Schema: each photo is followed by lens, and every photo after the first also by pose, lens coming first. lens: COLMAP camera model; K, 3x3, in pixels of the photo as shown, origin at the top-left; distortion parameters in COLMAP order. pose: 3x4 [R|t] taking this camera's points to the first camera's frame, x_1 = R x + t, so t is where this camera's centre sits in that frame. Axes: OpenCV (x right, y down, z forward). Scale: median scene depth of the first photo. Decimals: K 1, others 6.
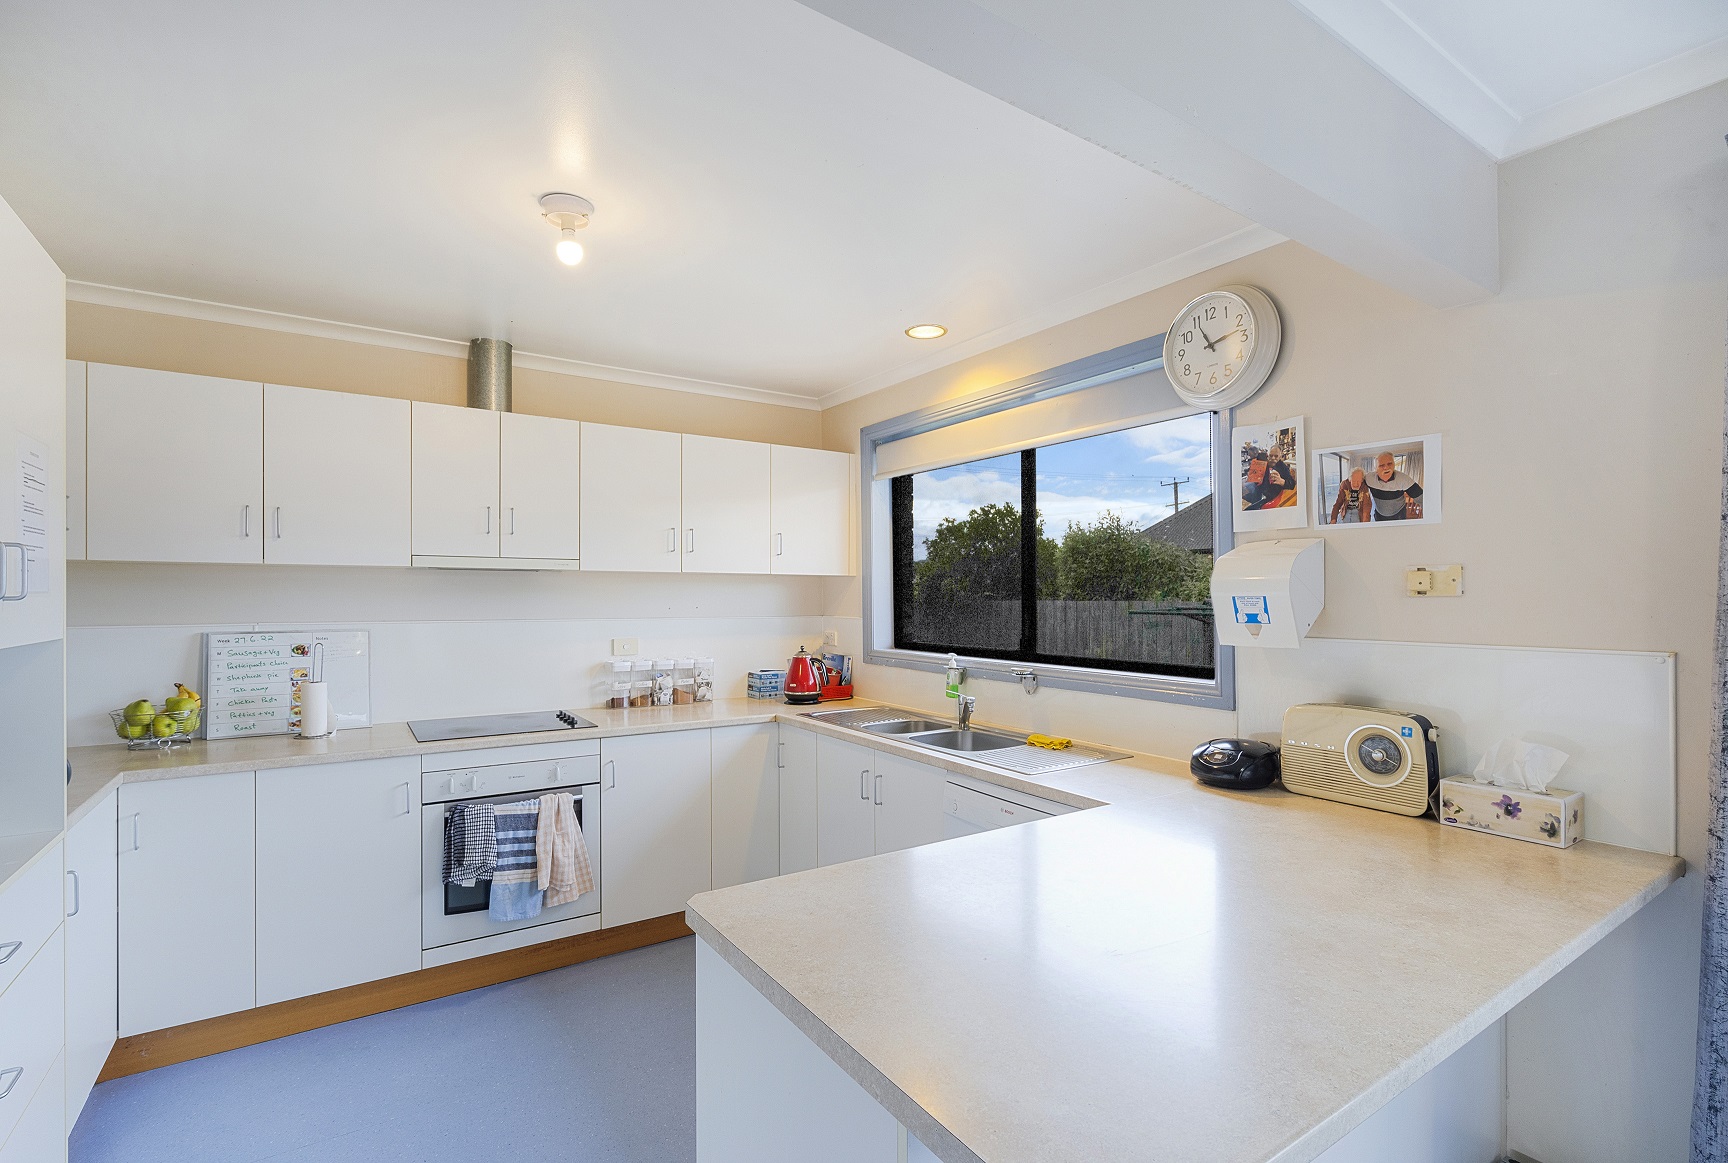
lens RADIAL K [[803.2, 0, 853.4], [0, 803.2, 595.3], [0, 0, 1]] dist [-0.002813, 0.000093]
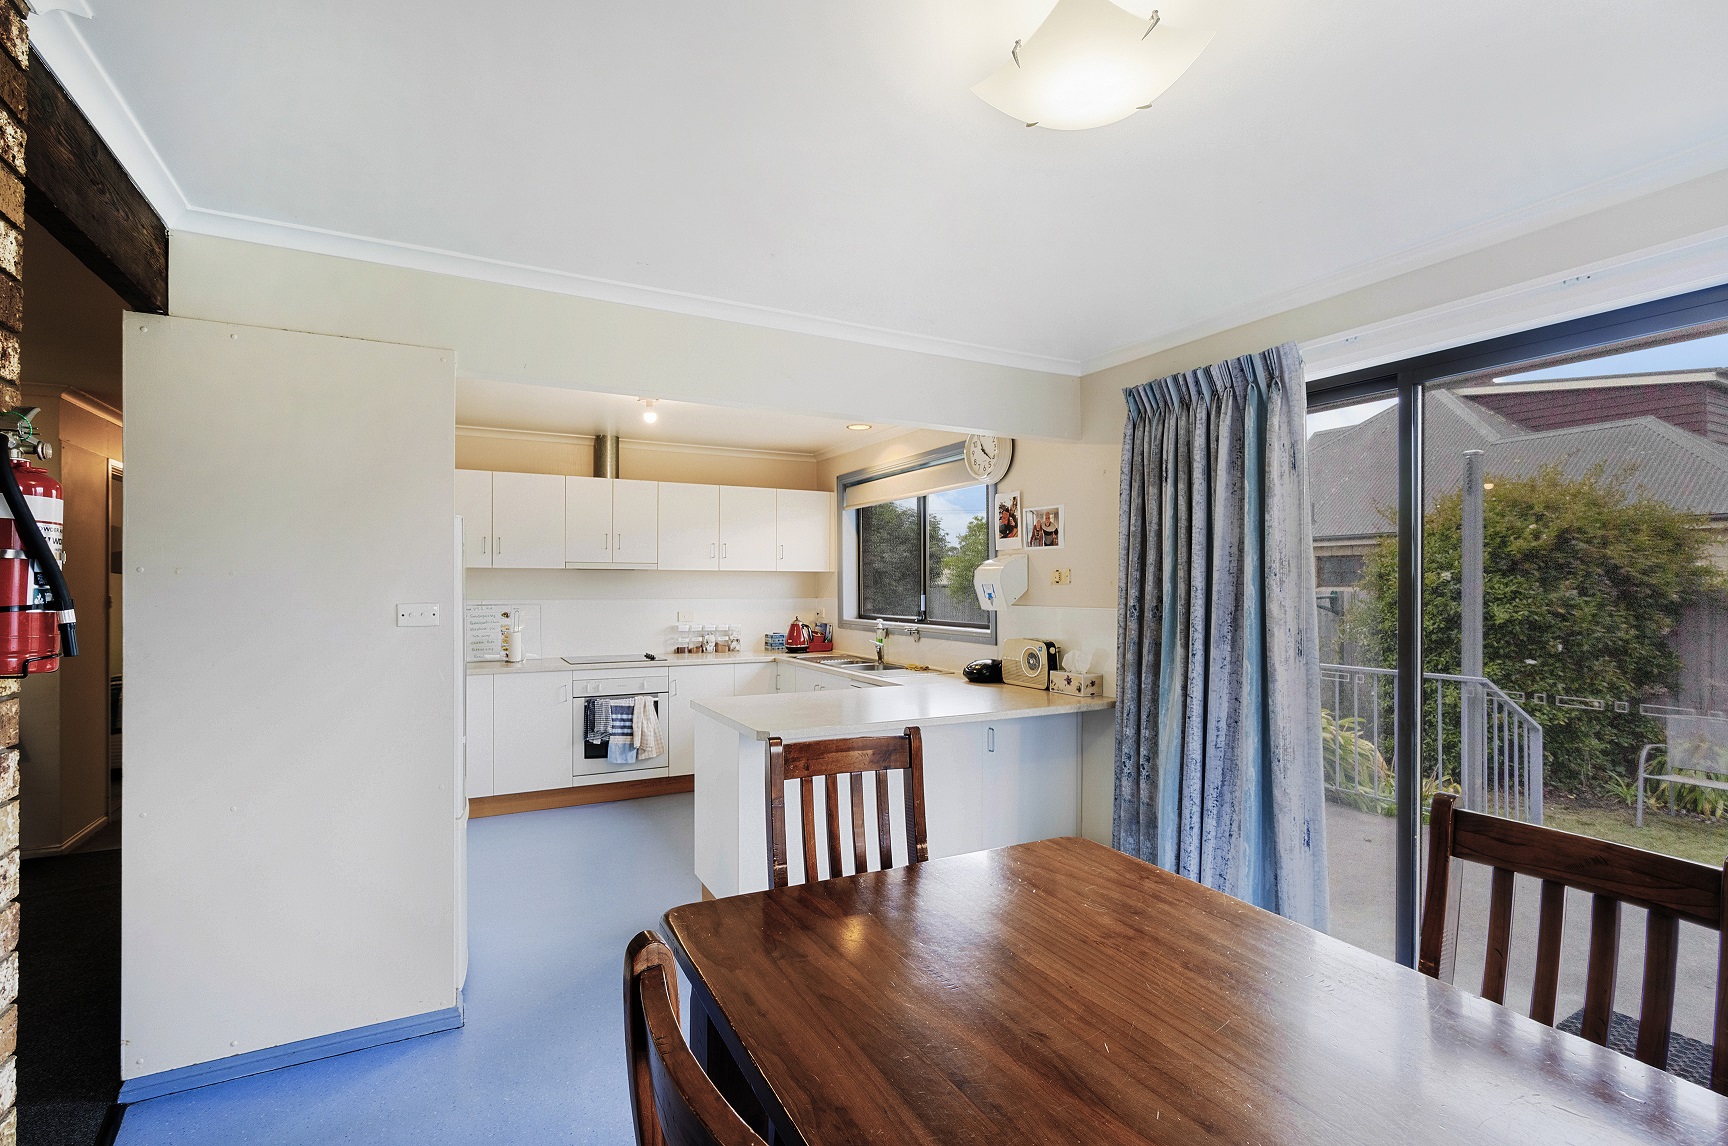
lens RADIAL K [[803.2, 0, 875.4], [0, 803.2, 577.2], [0, 0, 1]] dist [-0.002813, 0.000093]
pose [[0.996887, -0.002838, -0.078795, 0.289440], [0.002146, 0.999958, -0.008868, 0.000533], [0.078817, 0.008671, 0.996851, -0.753814]]
